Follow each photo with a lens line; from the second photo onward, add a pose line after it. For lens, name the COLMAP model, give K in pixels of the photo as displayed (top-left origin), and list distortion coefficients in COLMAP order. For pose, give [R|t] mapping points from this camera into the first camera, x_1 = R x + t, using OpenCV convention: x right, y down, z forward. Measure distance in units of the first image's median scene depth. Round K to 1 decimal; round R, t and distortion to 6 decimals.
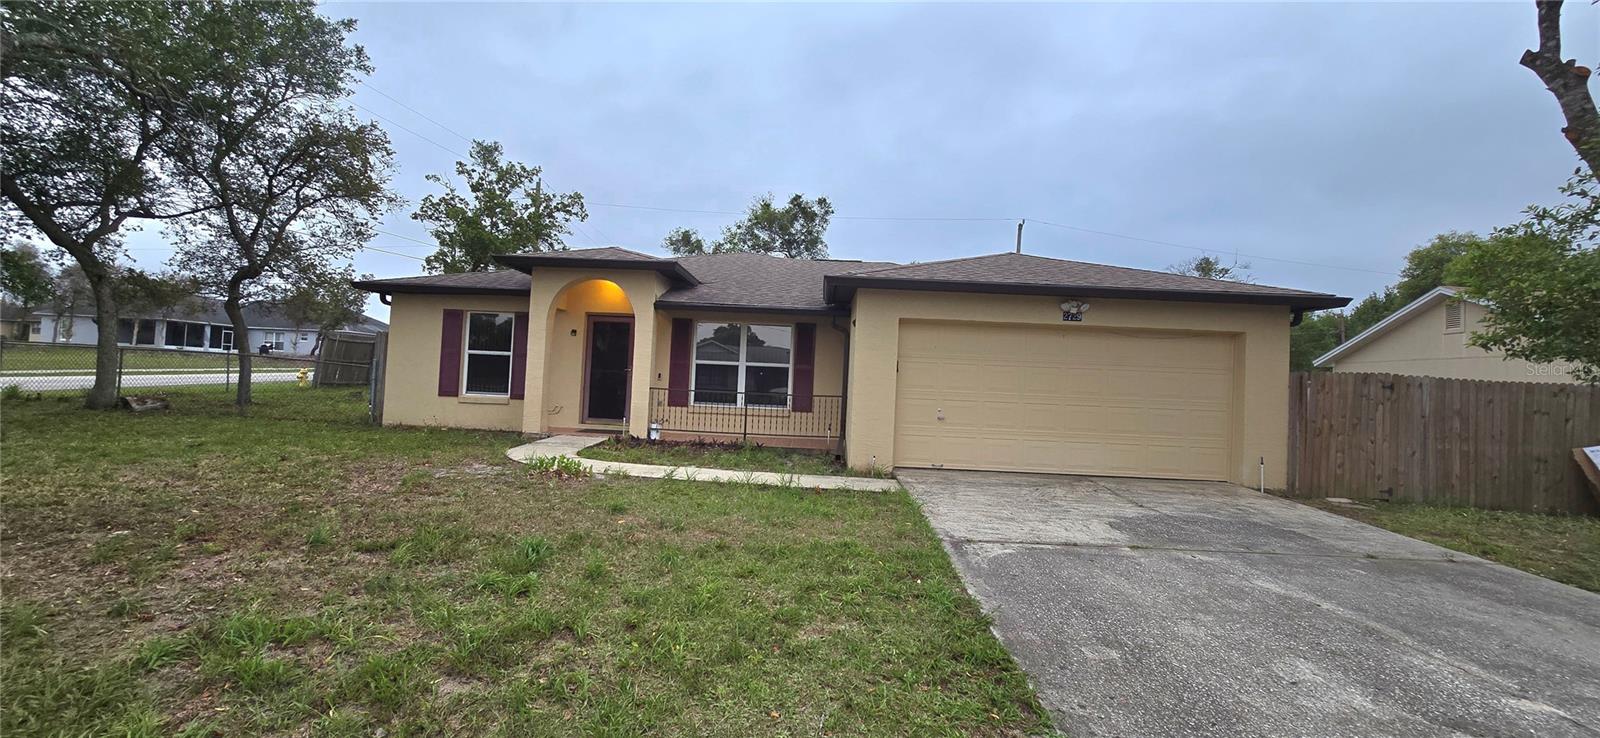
lens RADIAL K [[651.7, 0, 802.1], [0, 651.7, 362.4], [0, 0, 1]] dist [0.000767, -0.000629]
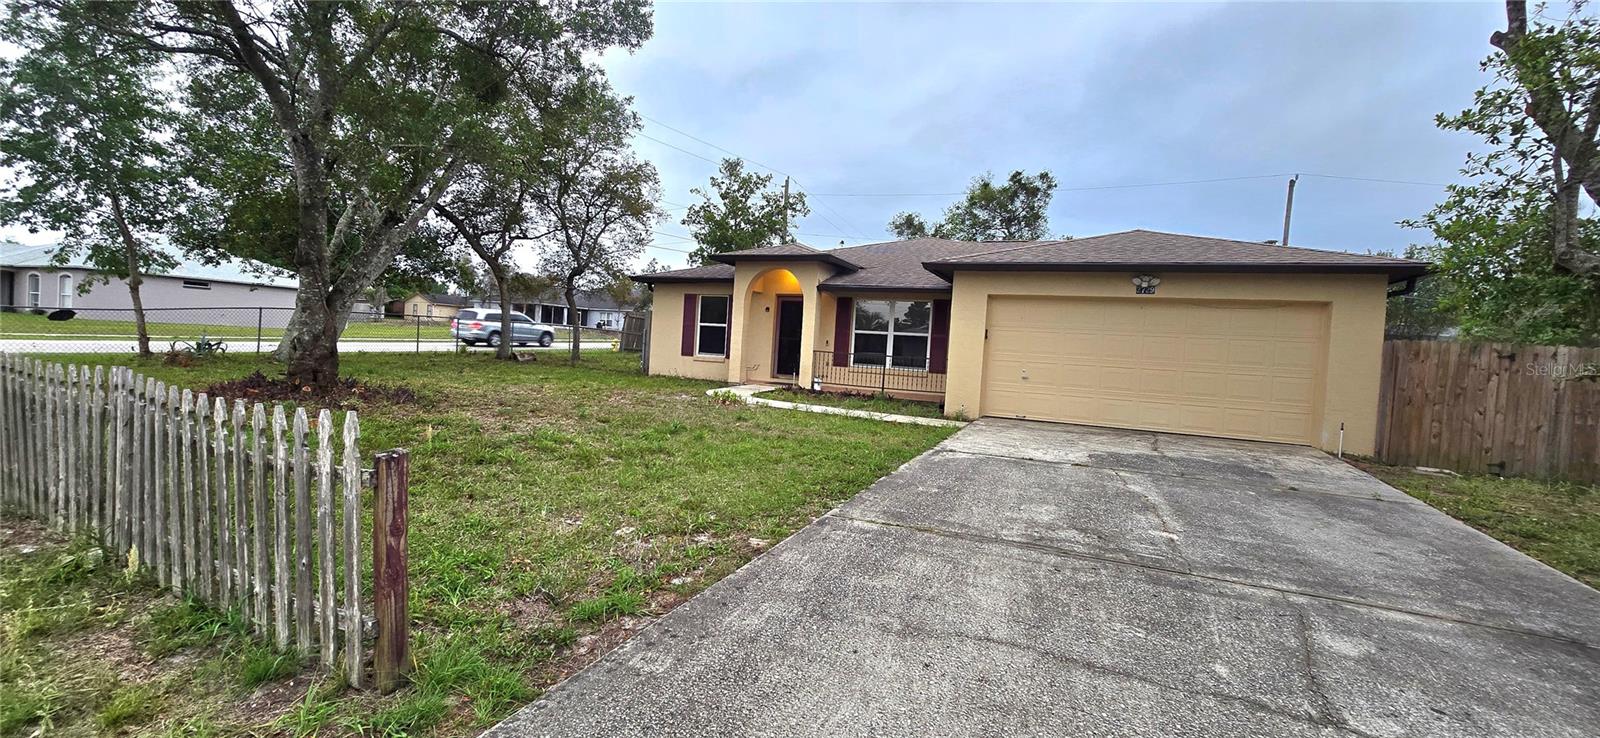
lens RADIAL K [[651.7, 0, 802.1], [0, 651.7, 362.4], [0, 0, 1]] dist [0.000767, -0.000629]
pose [[0.922378, 0.020593, -0.385738, 0.227840], [-0.007240, 0.999324, 0.036037, 0.013652], [0.386220, -0.030448, 0.921904, -0.201565]]
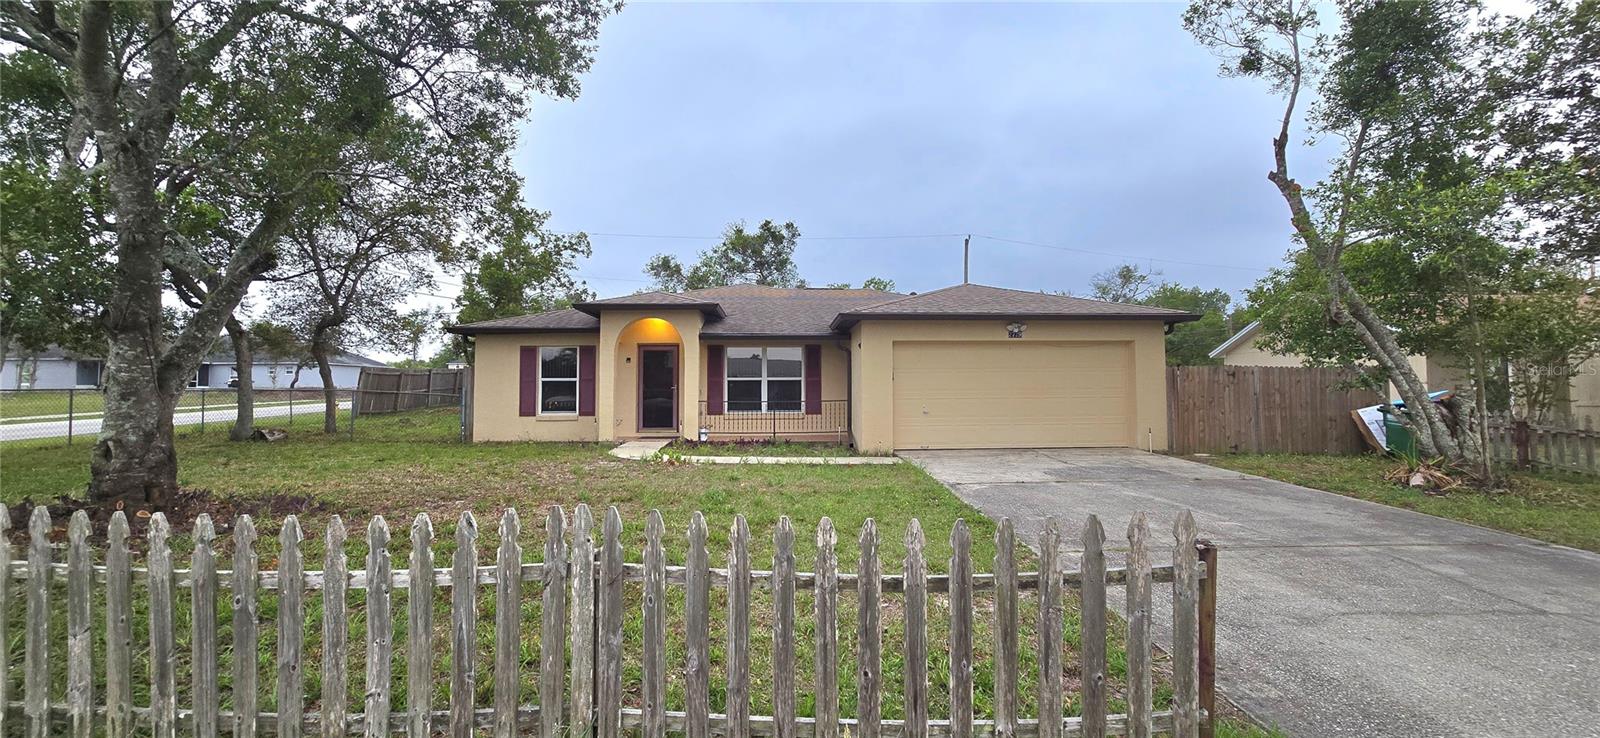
lens RADIAL K [[653.1, 0, 800.6], [0, 653.1, 359.3], [0, 0, 1]] dist [0.000255, -0.000757]
pose [[0.996556, -0.045056, 0.069608, -0.106798], [0.046237, 0.998811, -0.015448, -0.012674], [-0.068829, 0.018613, 0.997455, -0.270785]]
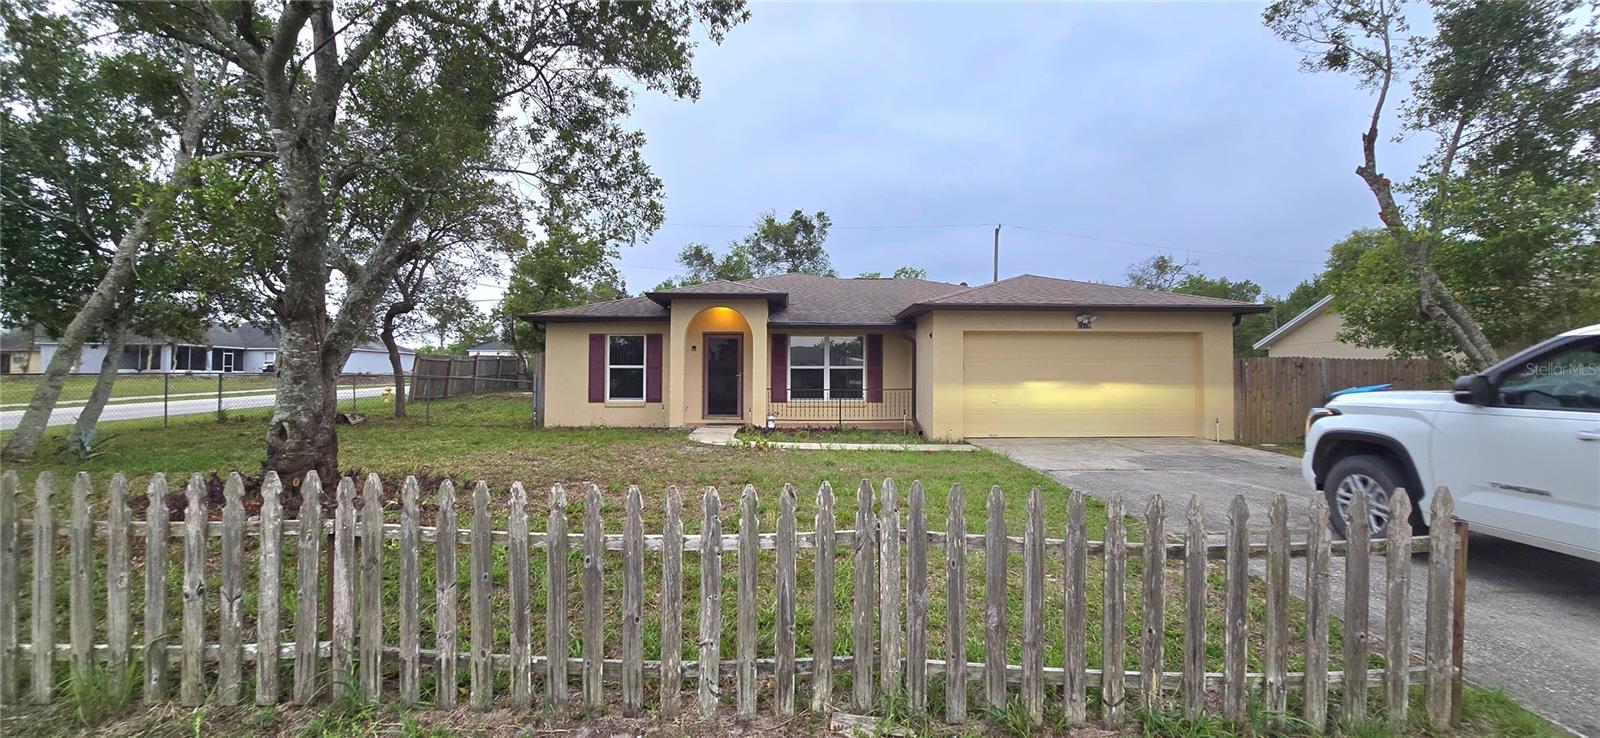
lens RADIAL K [[654.7, 0, 800.3], [0, 654.7, 358.3], [0, 0, 1]] dist [-0.000584, -0.000526]
pose [[0.997774, -0.039946, 0.053398, -0.209635], [0.040032, 0.999198, -0.000531, -0.017122], [-0.053334, 0.002667, 0.998573, -0.290267]]
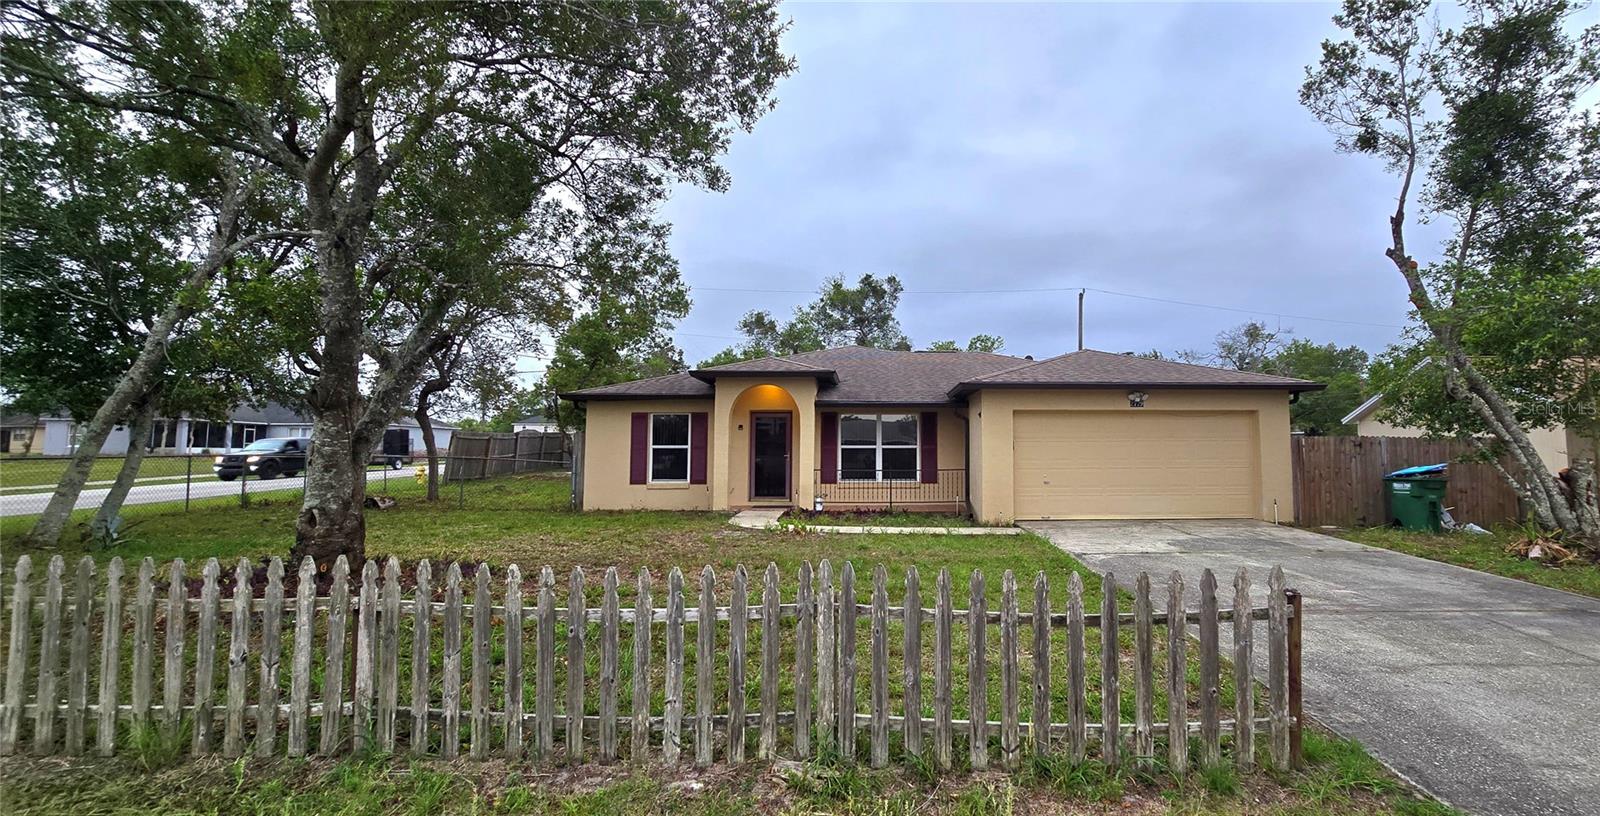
lens RADIAL K [[723.8, 0, 884.1], [0, 723.8, 395.9], [0, 0, 1]] dist [0.000412, -0.000781]
pose [[0.997510, -0.040675, 0.057618, -0.155198], [0.043468, 0.997897, -0.048075, -0.027416], [-0.055541, 0.050460, 0.997181, -0.374468]]
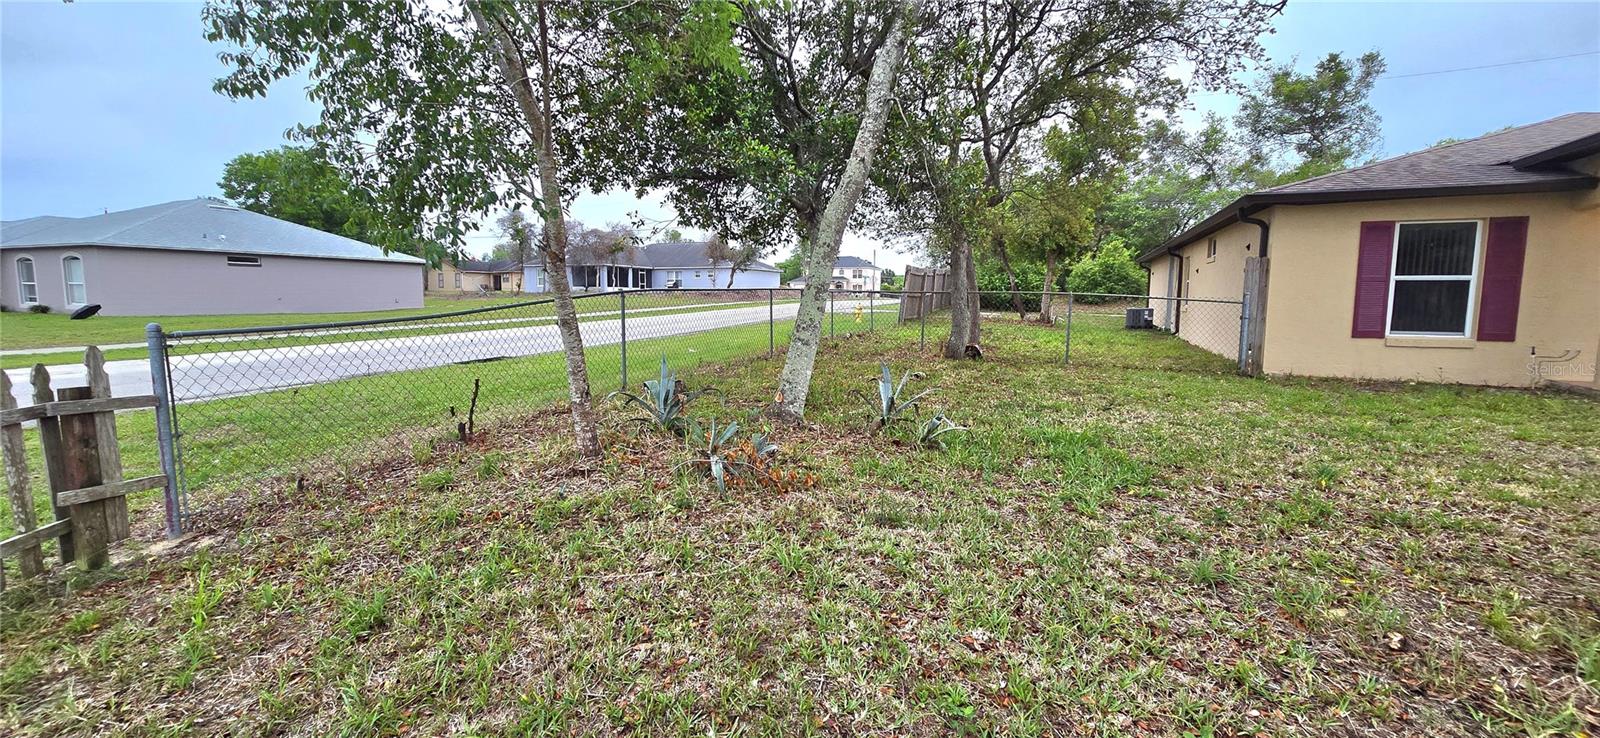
lens RADIAL K [[654.7, 0, 800.3], [0, 654.7, 358.3], [0, 0, 1]] dist [-0.000584, -0.000526]
pose [[0.929765, -0.001986, -0.368148, -0.866092], [0.044247, 0.993340, 0.106389, -0.034246], [0.365484, -0.115206, 0.923660, 0.057944]]
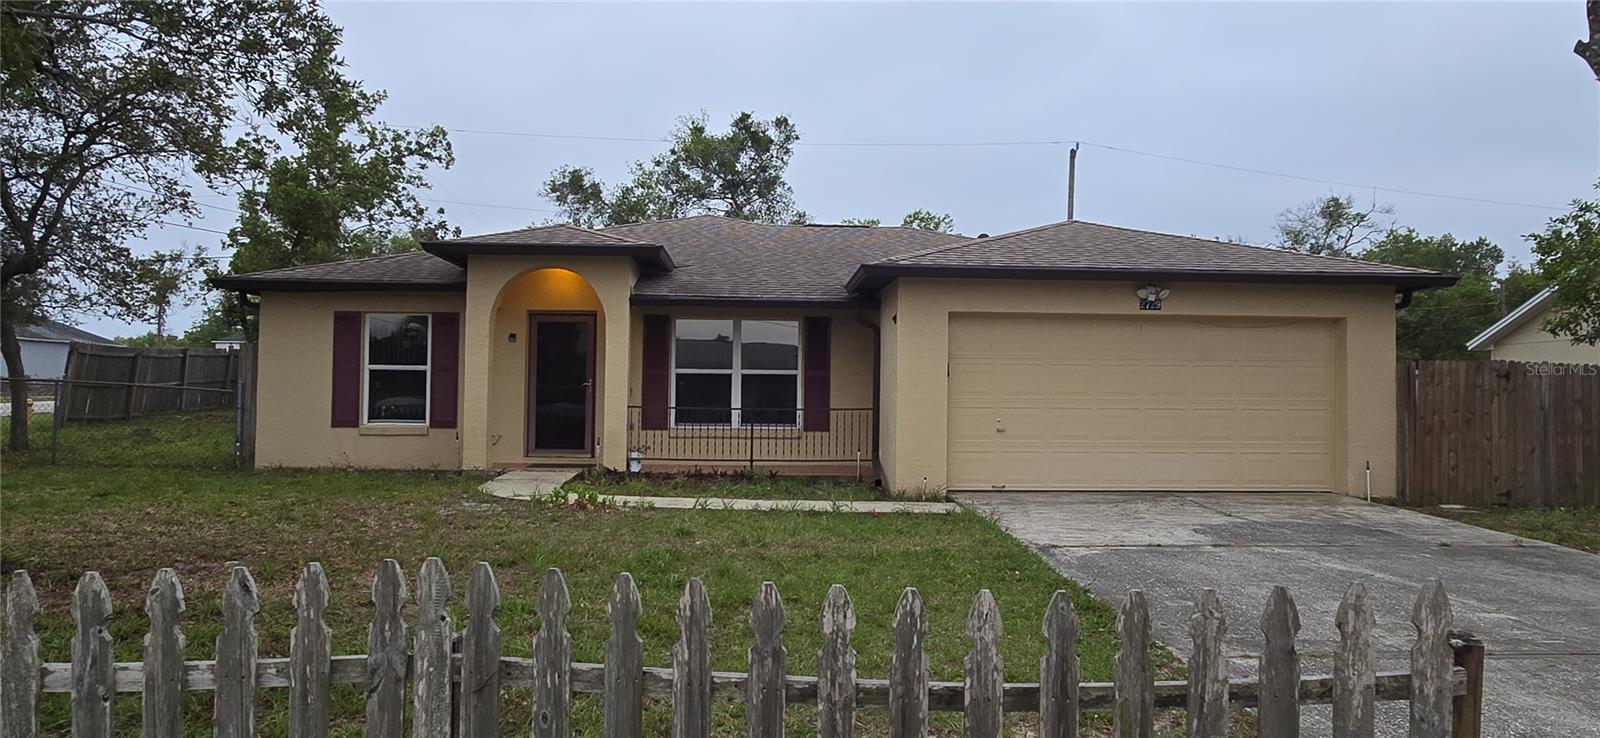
lens RADIAL K [[1072.4, 0, 801.0], [0, 1072.4, 361.1], [0, 0, 1]] dist [0.002035, -0.000043]
pose [[0.996801, -0.030748, 0.073769, -0.107500], [0.030802, 0.999525, 0.000410, -0.008513], [-0.073746, 0.001864, 0.997275, -0.267747]]
